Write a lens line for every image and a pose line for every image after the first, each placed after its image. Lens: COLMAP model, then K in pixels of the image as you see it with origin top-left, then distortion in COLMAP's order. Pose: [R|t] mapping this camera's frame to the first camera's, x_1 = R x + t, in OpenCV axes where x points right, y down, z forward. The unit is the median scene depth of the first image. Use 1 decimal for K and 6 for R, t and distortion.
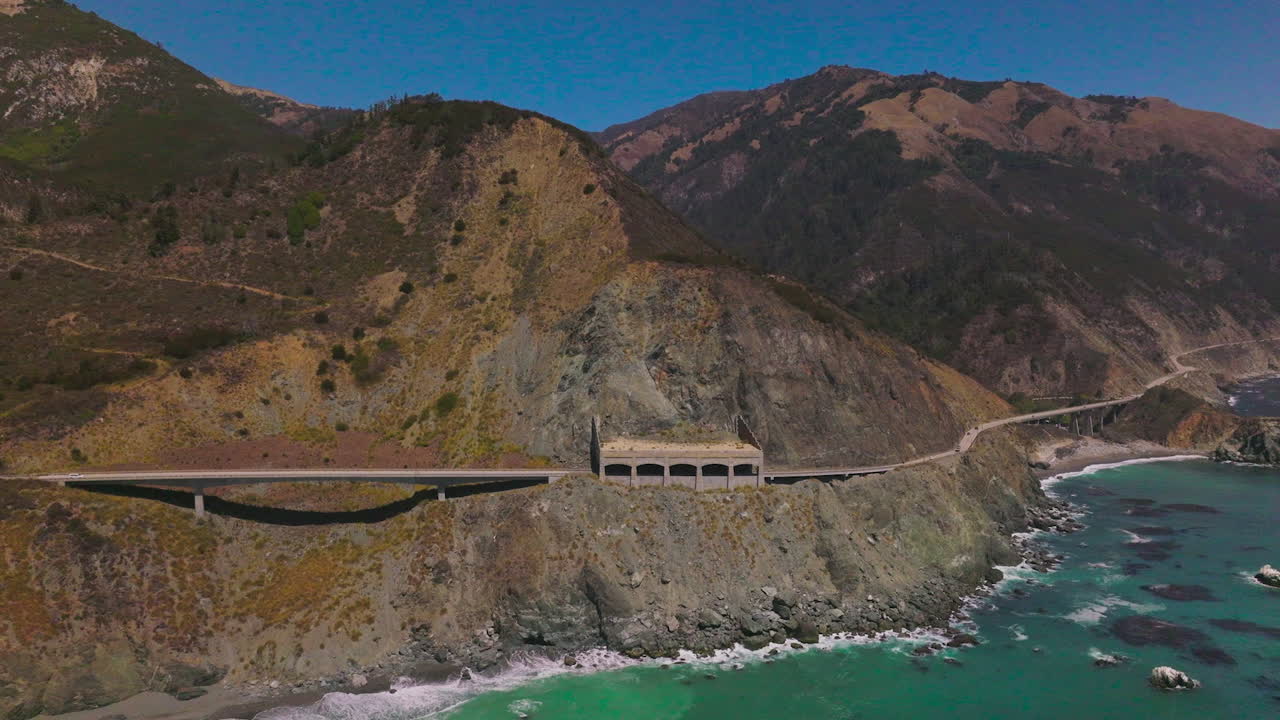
lens RADIAL K [[964.0, 0, 639.6], [0, 964.0, 361.0], [0, 0, 1]] dist [0.011020, -0.000620]
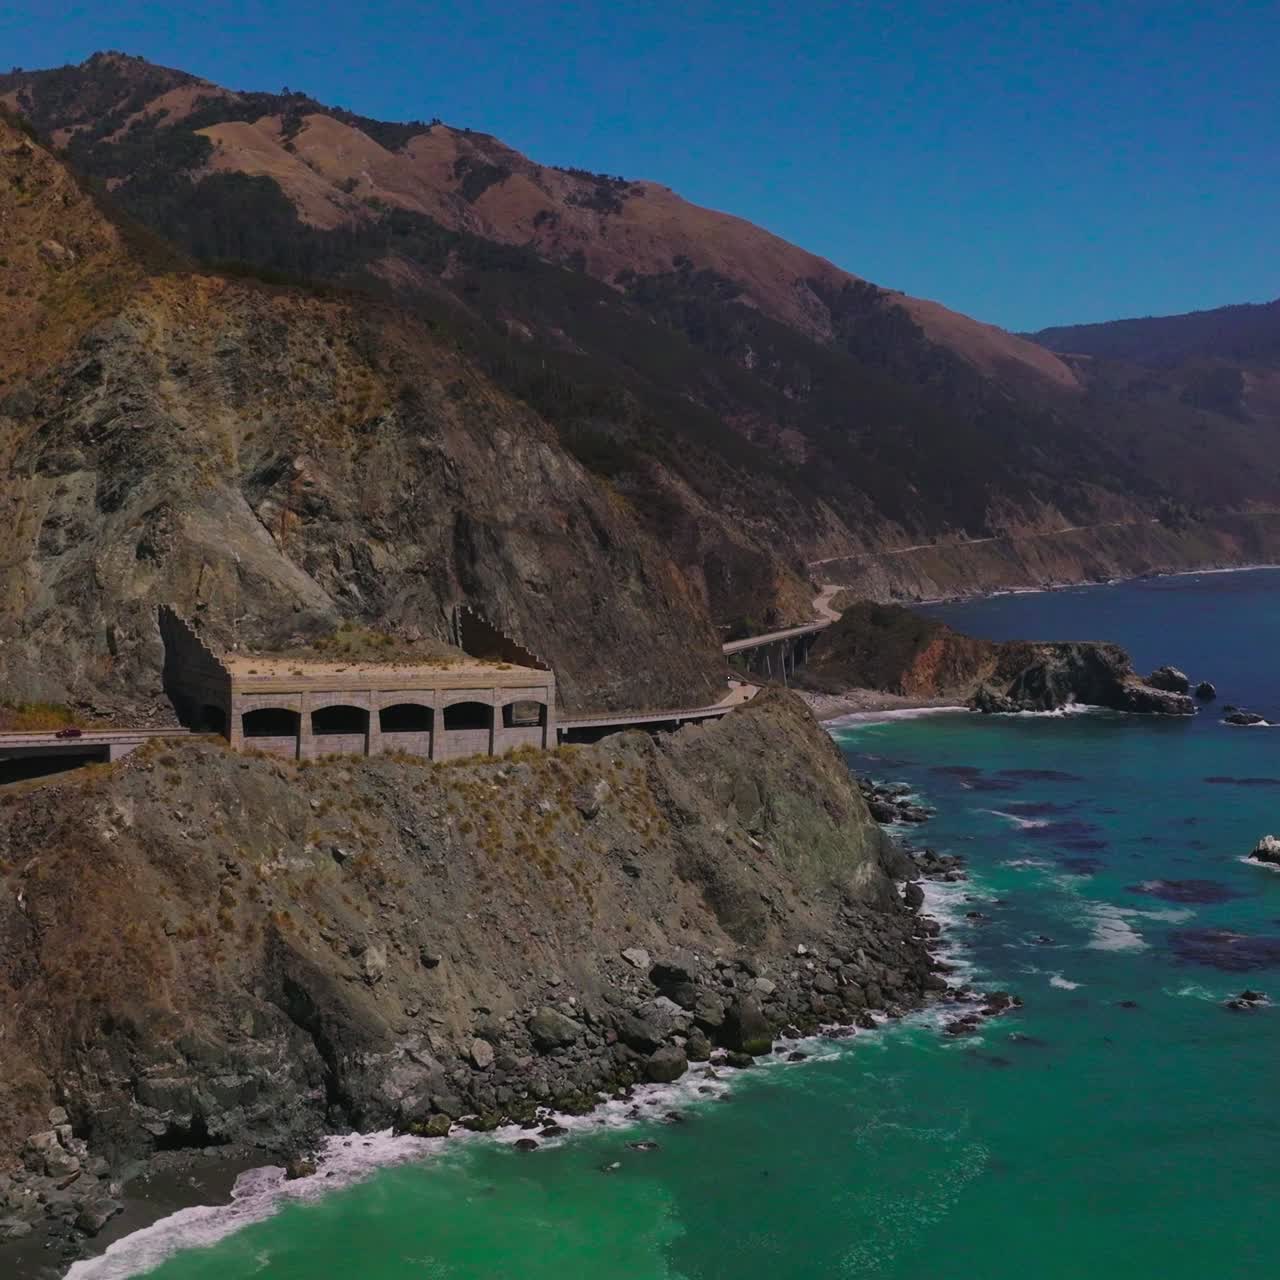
lens RADIAL K [[1720.4, 0, 639.9], [0, 1720.4, 639.7], [0, 0, 1]] dist [0.003444, 0.000000]
pose [[0.859739, -0.016256, 0.510475, -0.241650], [0.013152, 0.999867, 0.009690, 0.063961], [-0.510564, -0.001617, 0.859838, 0.235806]]
